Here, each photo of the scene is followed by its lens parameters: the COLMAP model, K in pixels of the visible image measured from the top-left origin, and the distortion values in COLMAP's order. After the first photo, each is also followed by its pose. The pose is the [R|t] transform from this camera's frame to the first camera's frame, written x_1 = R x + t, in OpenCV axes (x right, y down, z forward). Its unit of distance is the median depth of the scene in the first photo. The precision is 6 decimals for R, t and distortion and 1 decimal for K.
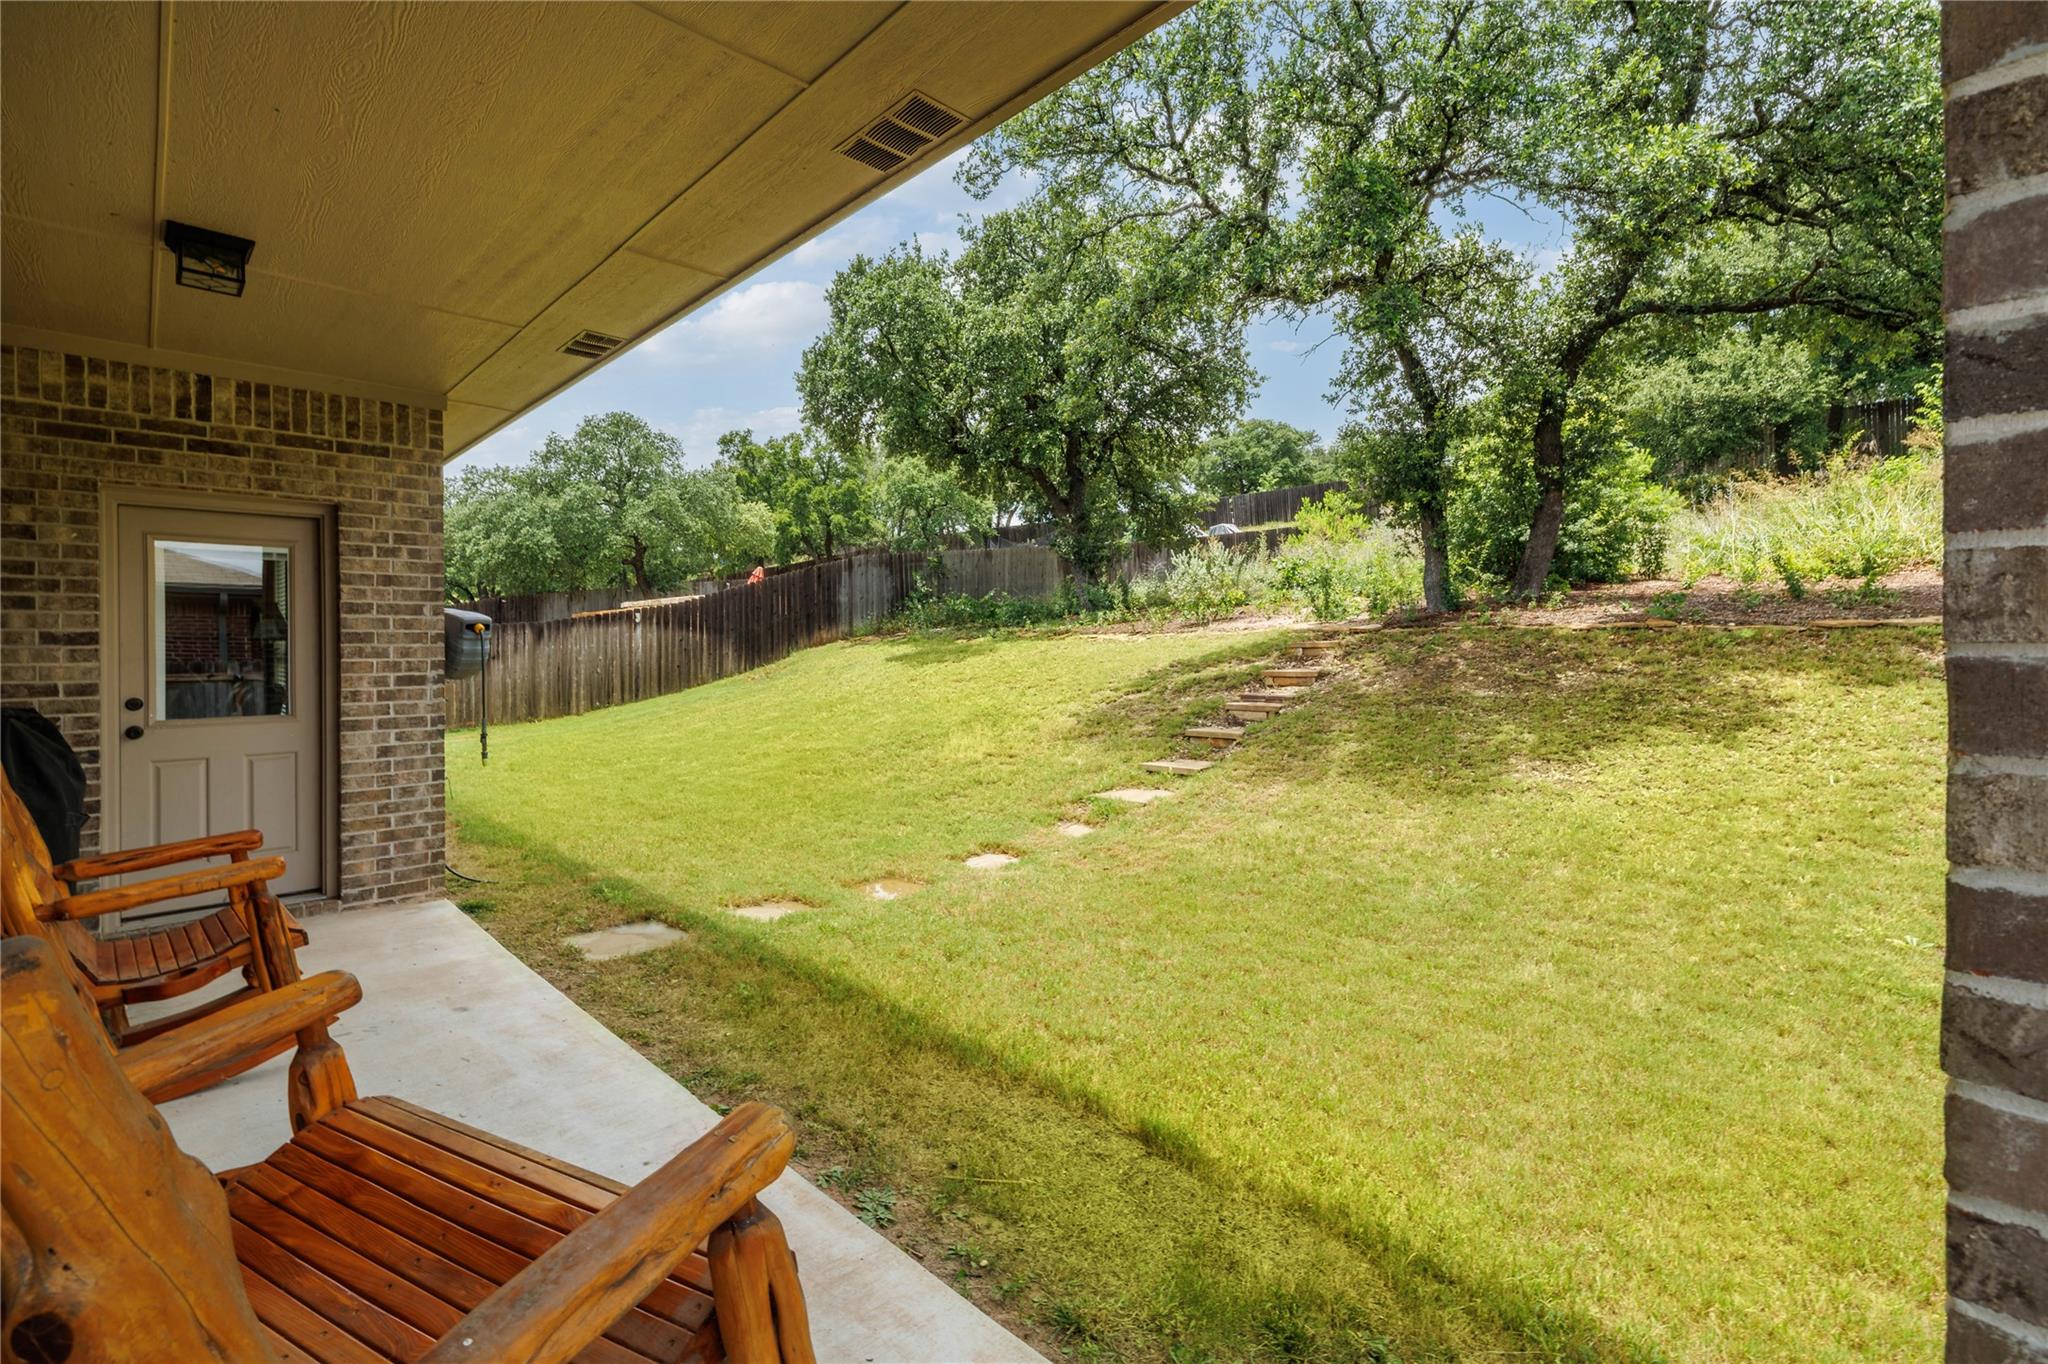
lens RADIAL K [[832.1, 0, 1024.0], [0, 832.1, 682.0], [0, 0, 1]] dist [-0.015876, -0.000038]
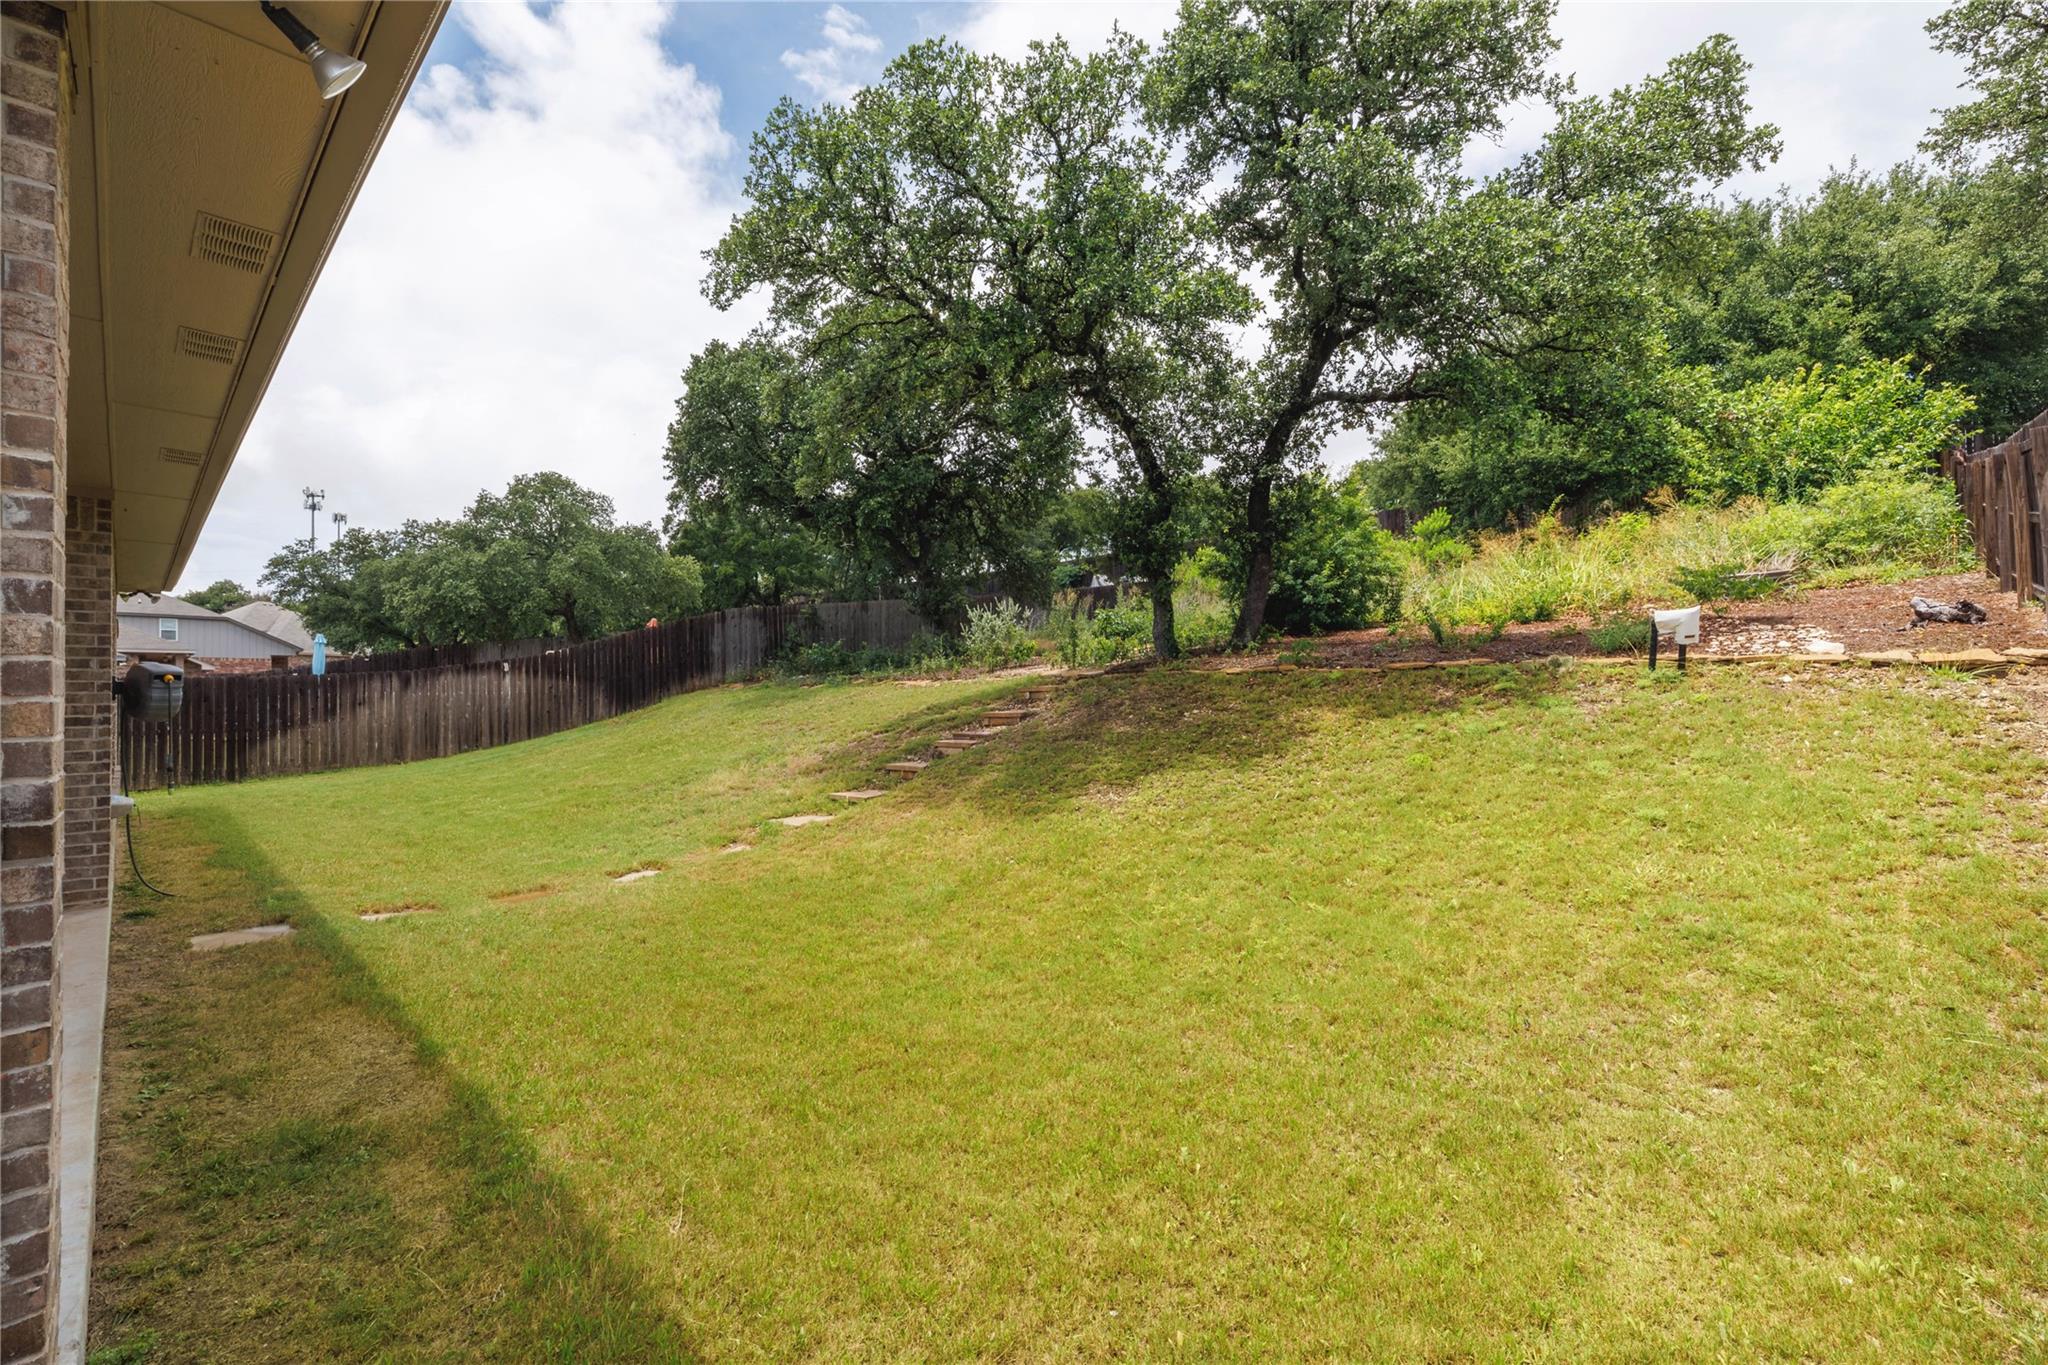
lens RADIAL K [[805.3, 0, 1010.7], [0, 805.3, 686.4], [0, 0, 1]] dist [-0.001346, -0.000181]
pose [[0.999695, -0.003886, 0.024387, 0.165587], [0.005090, 0.998761, -0.049507, 0.003180], [-0.024164, 0.049616, 0.998476, -0.057238]]
